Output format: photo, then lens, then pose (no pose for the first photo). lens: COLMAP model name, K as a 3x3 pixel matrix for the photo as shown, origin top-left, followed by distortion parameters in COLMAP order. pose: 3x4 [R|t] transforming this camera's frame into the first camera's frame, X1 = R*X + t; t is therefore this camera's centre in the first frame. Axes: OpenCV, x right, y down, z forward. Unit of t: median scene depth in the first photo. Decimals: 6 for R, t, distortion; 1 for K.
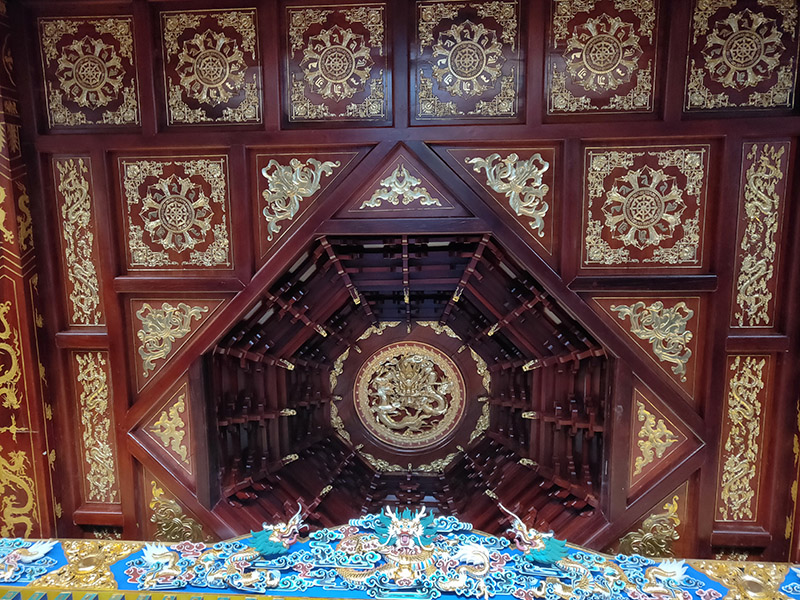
lens RADIAL K [[618.6, 0, 400.0], [0, 618.6, 297.8], [0, 0, 1]] dist [0.000847, 0.018497]
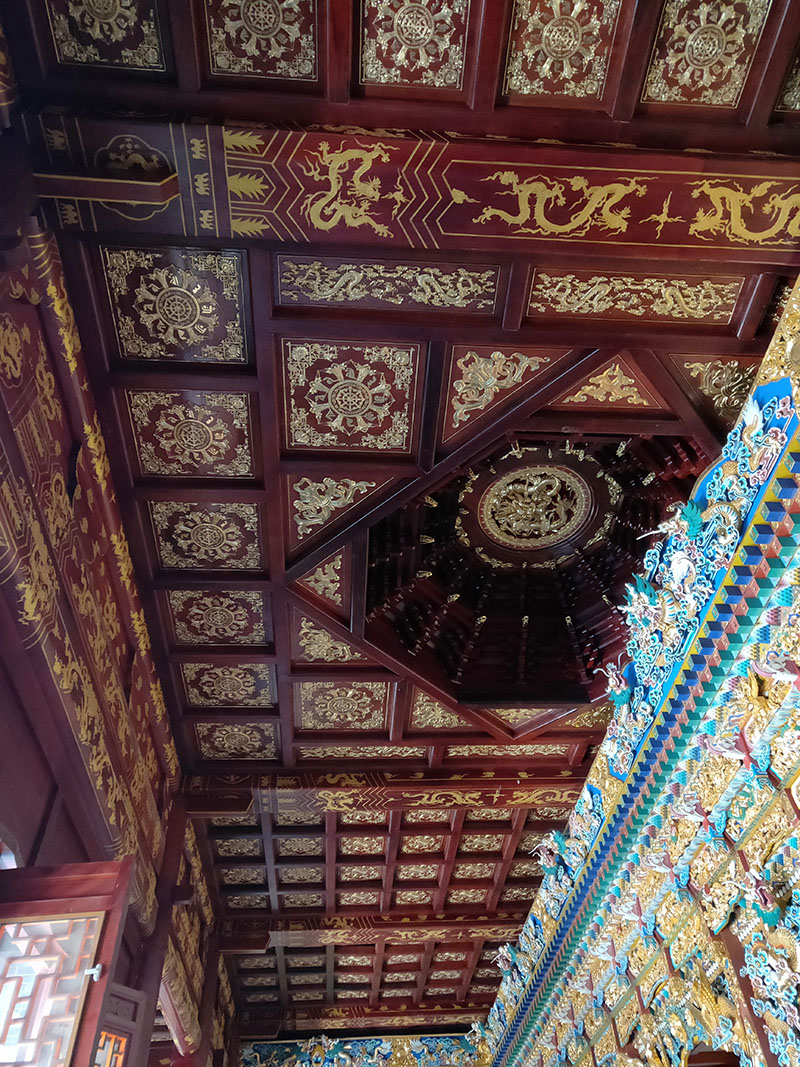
lens RADIAL K [[825.1, 0, 402.1], [0, 825.1, 533.1], [0, 0, 1]] dist [0.000847, 0.018497]
pose [[0.073913, -0.776808, -0.625385, 0.973259], [0.992021, 0.121496, -0.033669, -0.001592], [0.102137, -0.617907, 0.779589, -0.077783]]
